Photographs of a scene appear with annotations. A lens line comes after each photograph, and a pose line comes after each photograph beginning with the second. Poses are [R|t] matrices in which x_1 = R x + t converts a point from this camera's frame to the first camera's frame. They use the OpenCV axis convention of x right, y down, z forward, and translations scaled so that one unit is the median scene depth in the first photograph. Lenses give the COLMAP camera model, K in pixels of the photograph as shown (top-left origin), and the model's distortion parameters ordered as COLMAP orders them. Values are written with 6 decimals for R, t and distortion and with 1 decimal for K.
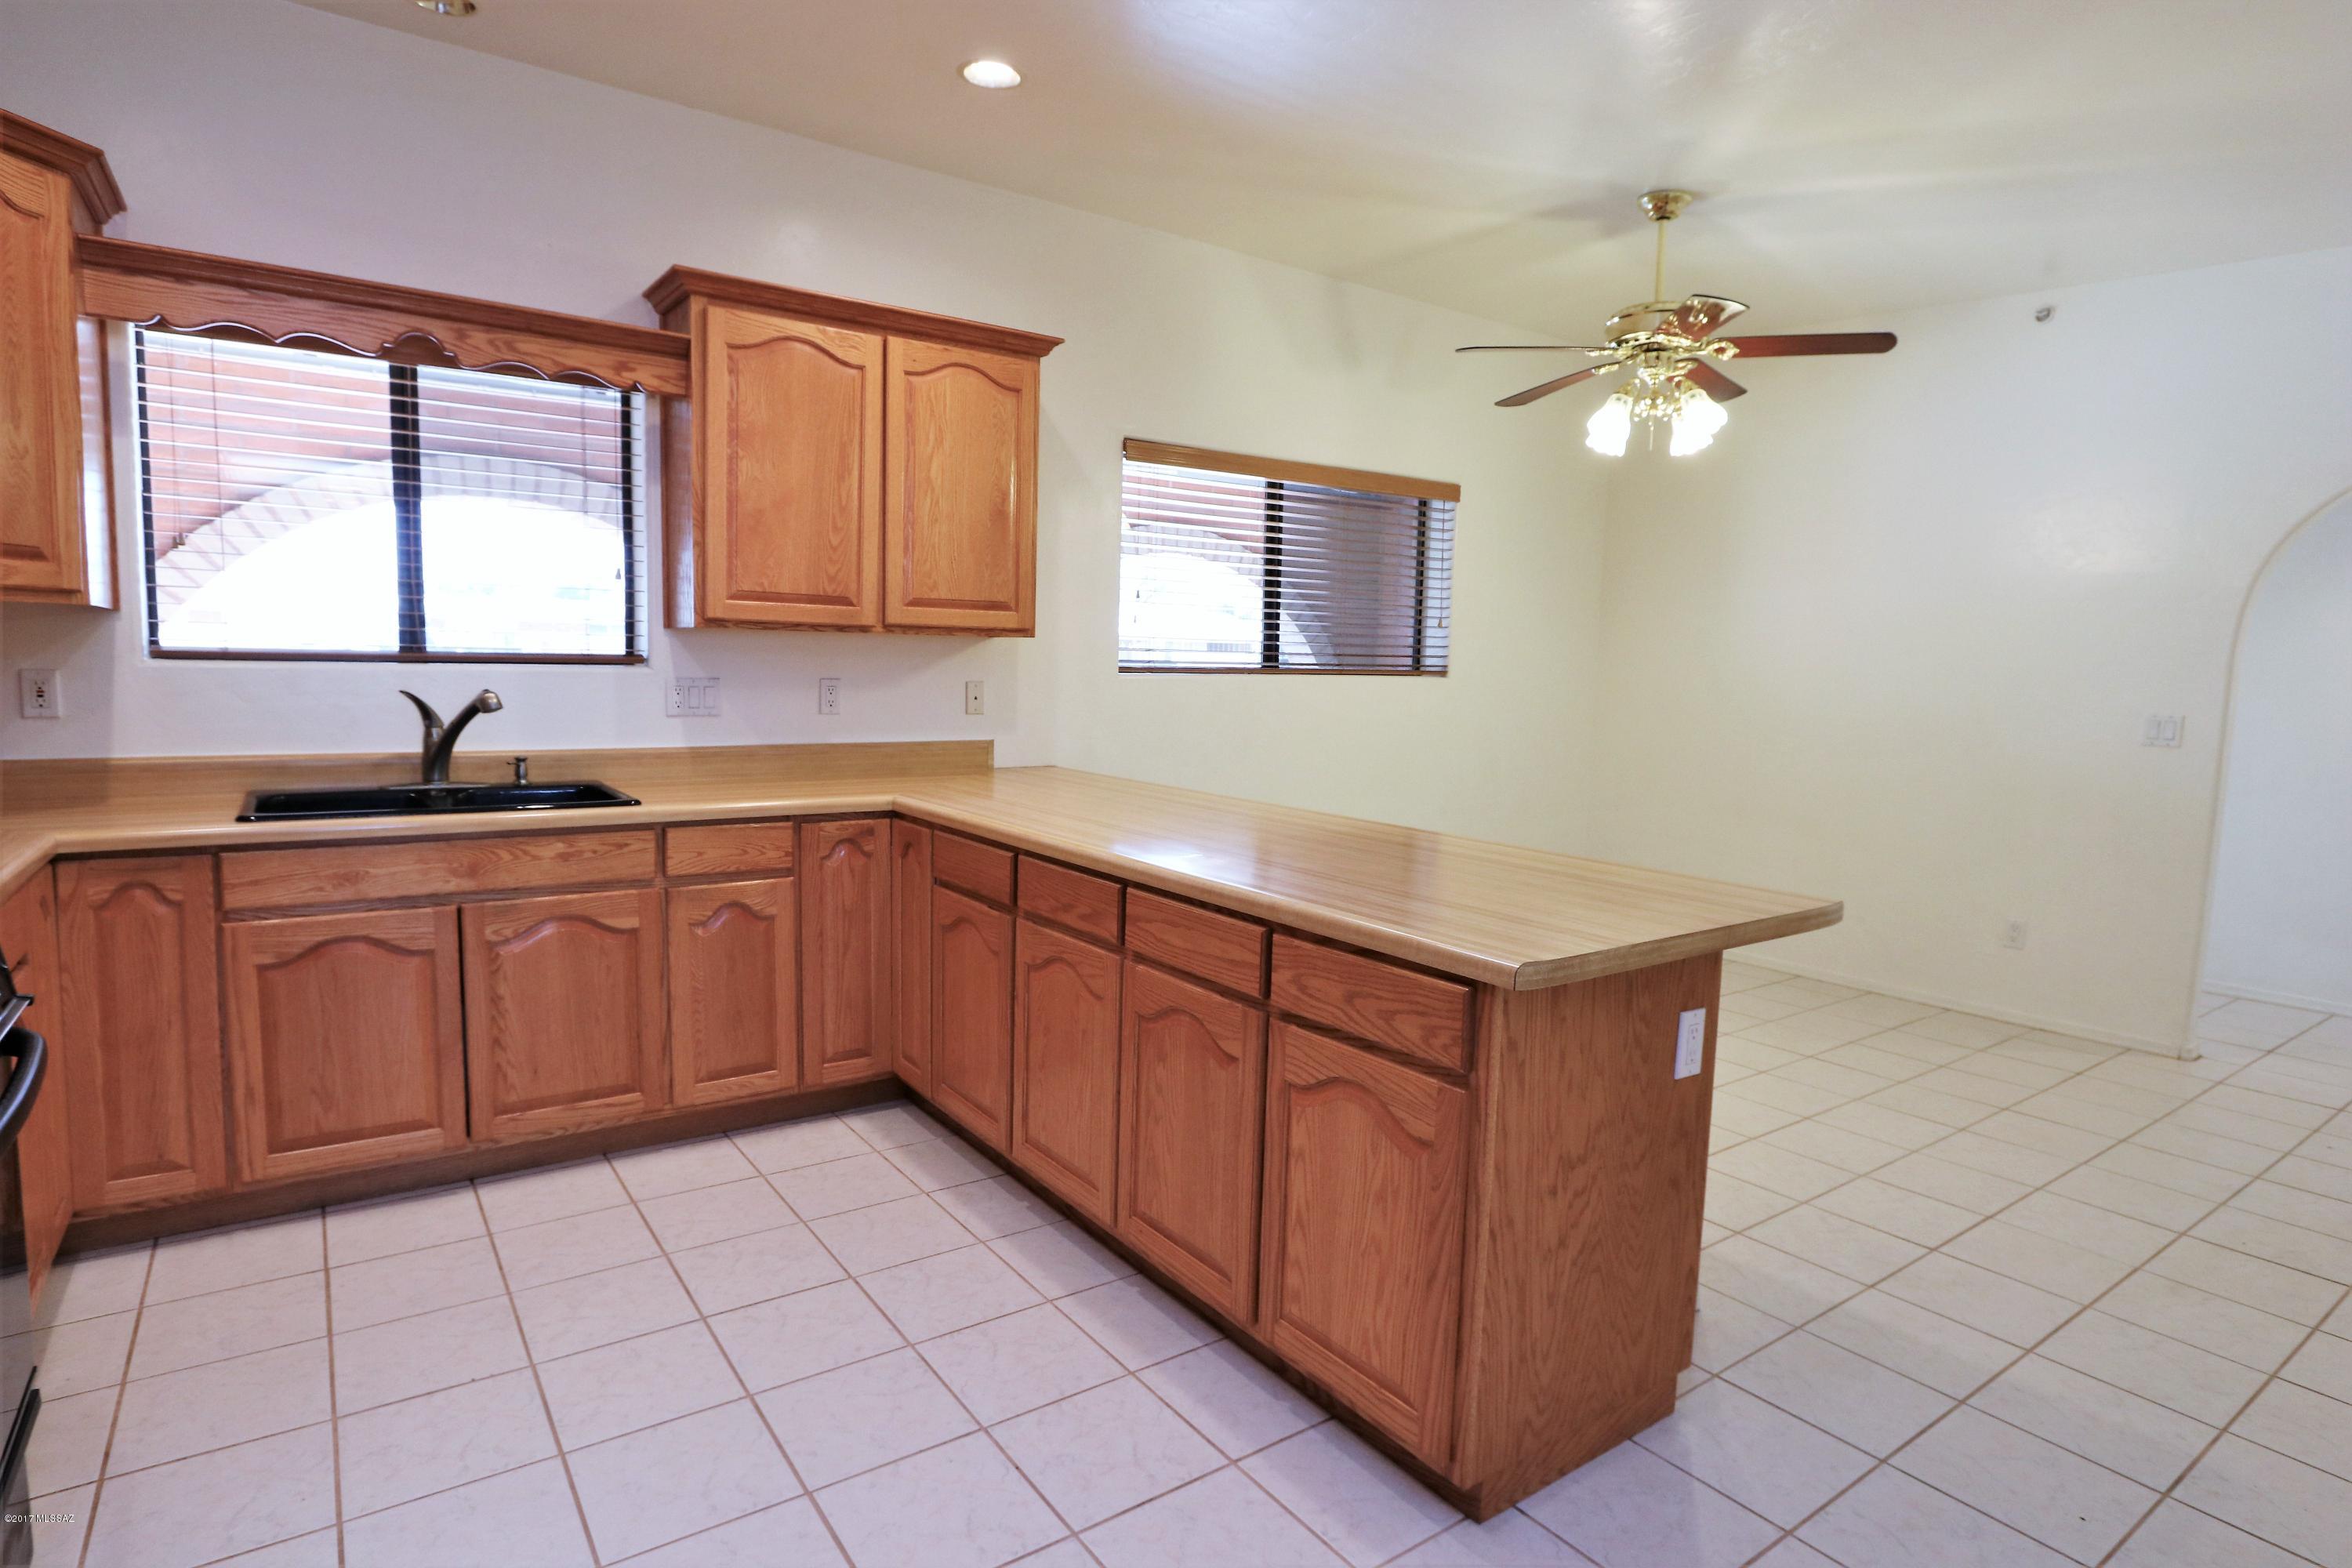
lens RADIAL K [[1232.4, 0, 1162.9], [0, 1232.4, 788.5], [0, 0, 1]] dist [-0.022255, 0.008547]
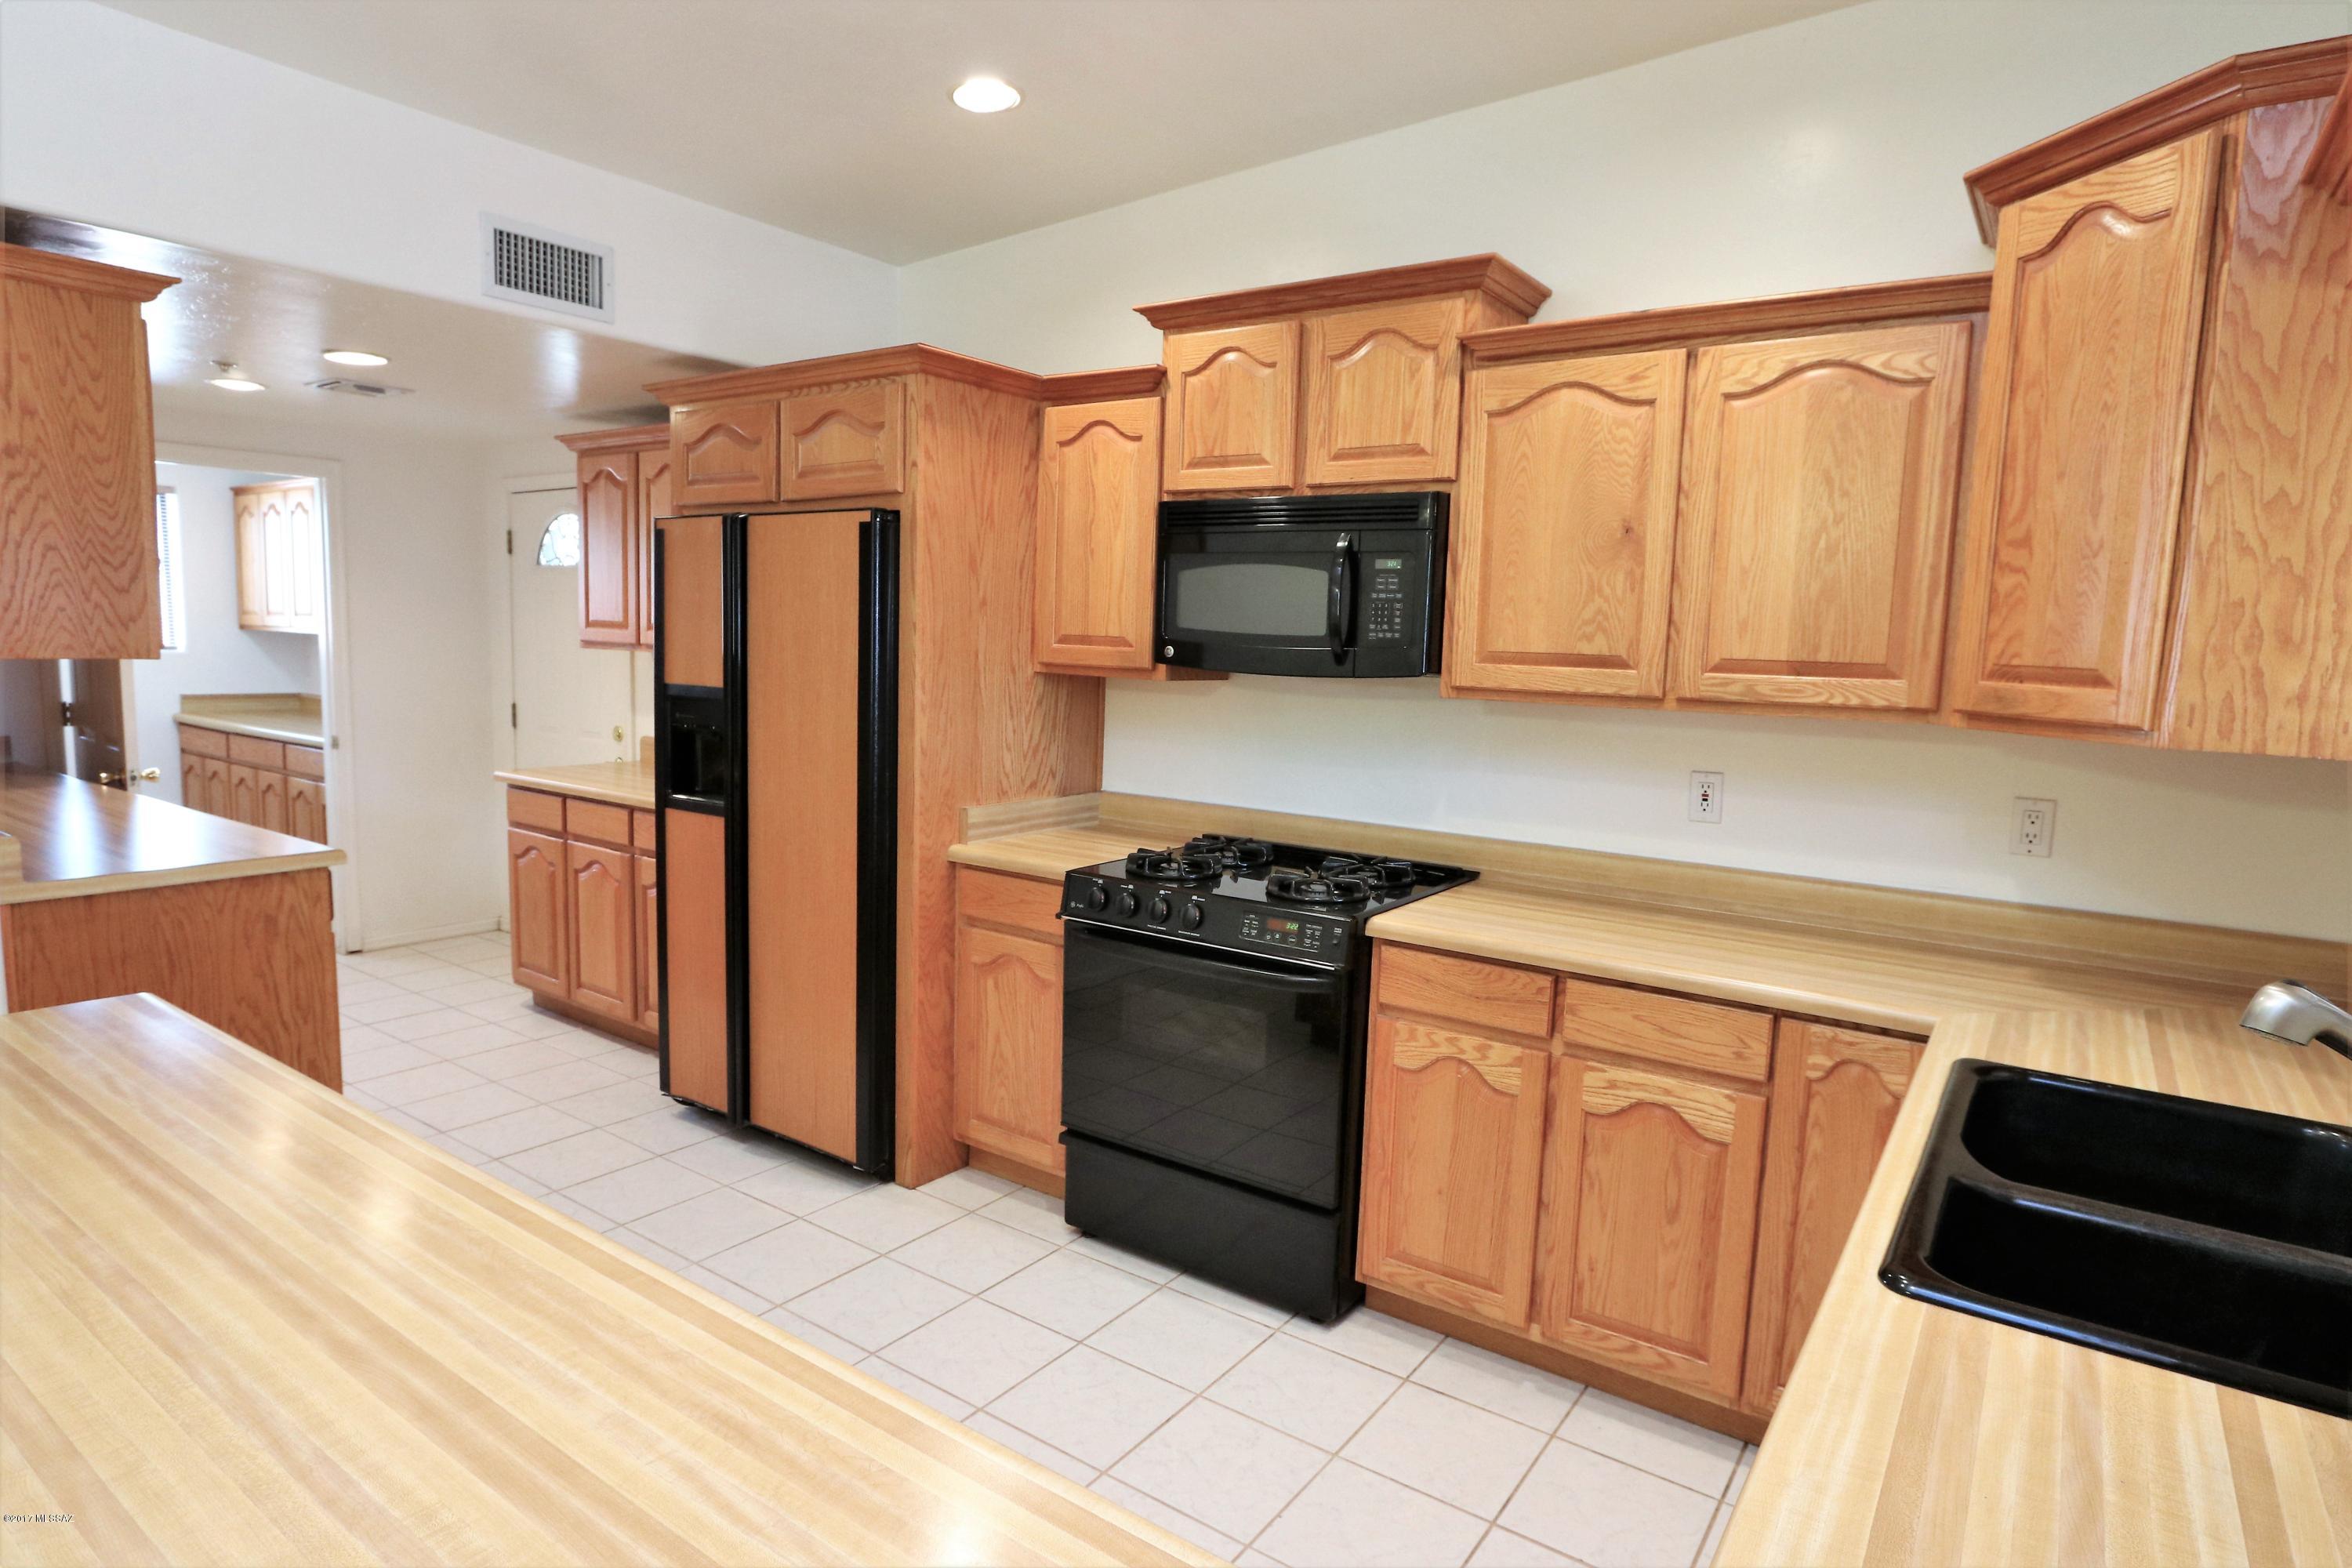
lens RADIAL K [[1272.1, 0, 1176.0], [0, 1272.1, 784.0], [0, 0, 1]] dist [-0.024272, 0.000103]
pose [[-0.940217, -0.016100, -0.340195, -0.095187], [-0.089981, 0.975132, 0.202537, -0.176754], [0.328474, 0.221040, -0.918284, 1.156039]]
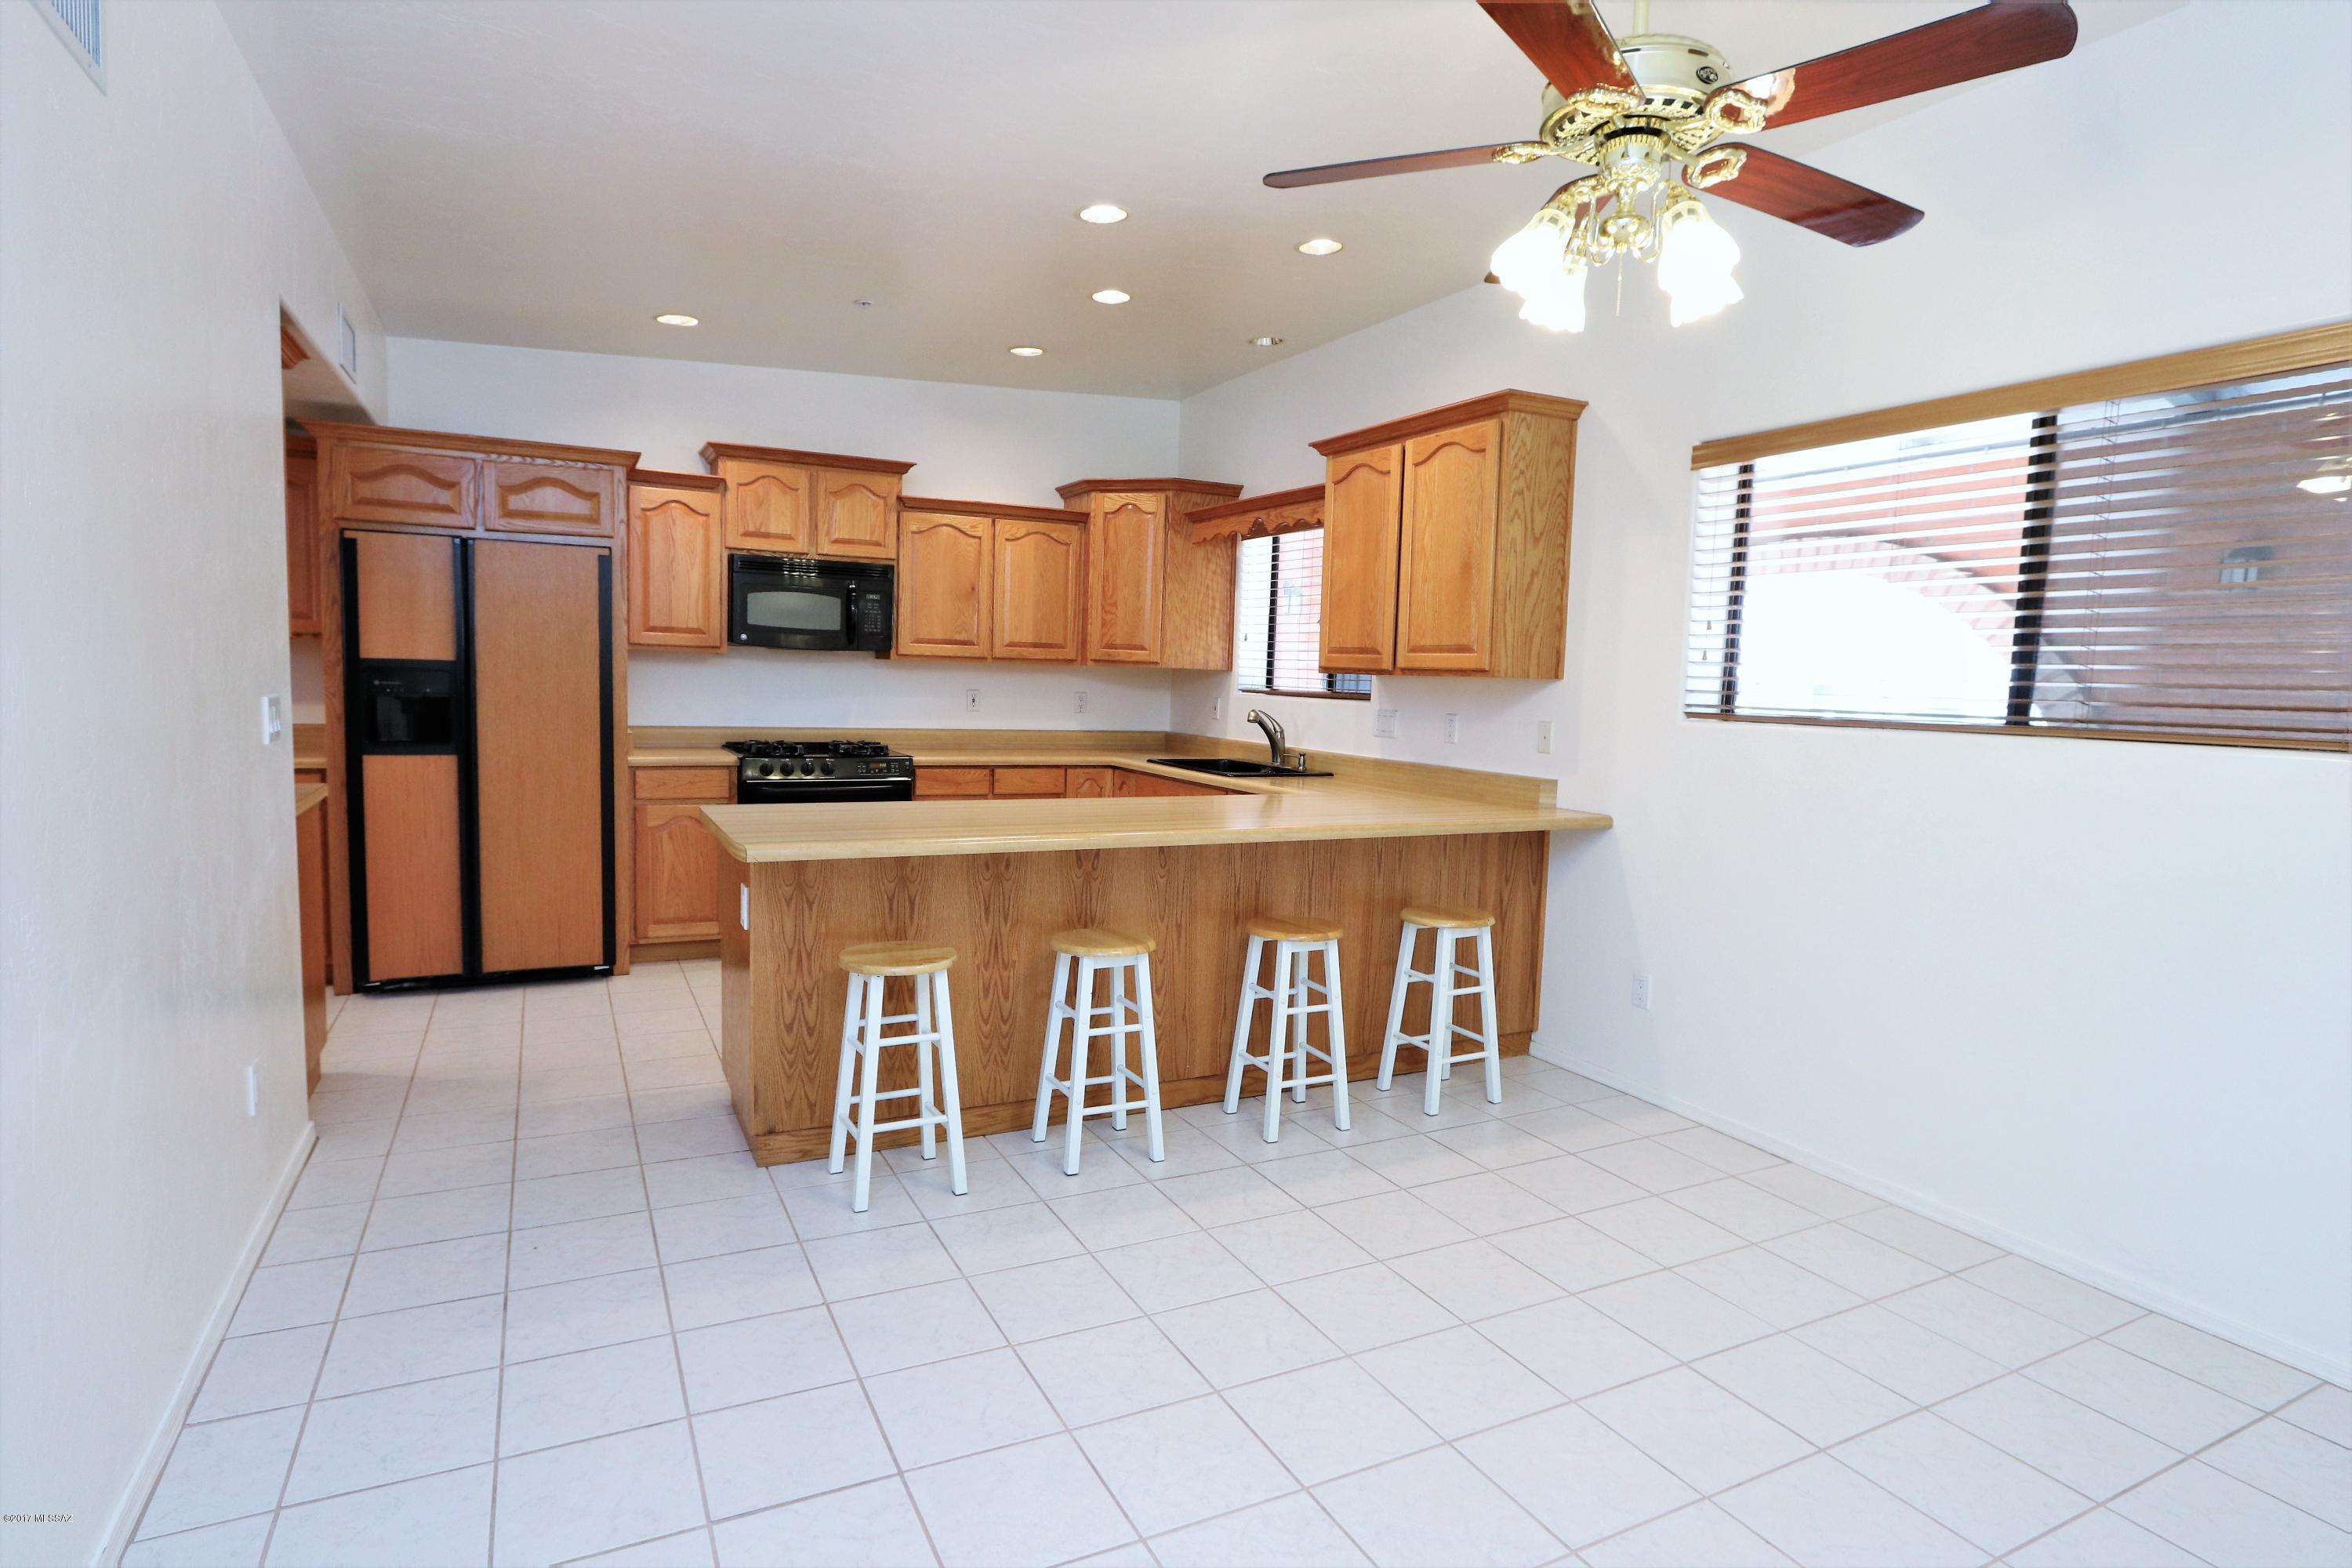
lens RADIAL K [[1232.4, 0, 1162.9], [0, 1232.4, 788.5], [0, 0, 1]] dist [-0.022255, 0.008547]
pose [[-0.148352, 0.062945, -0.986929, 1.188635], [-0.138526, 0.986810, 0.083760, -0.094343], [0.979184, 0.149141, -0.137676, 1.074968]]
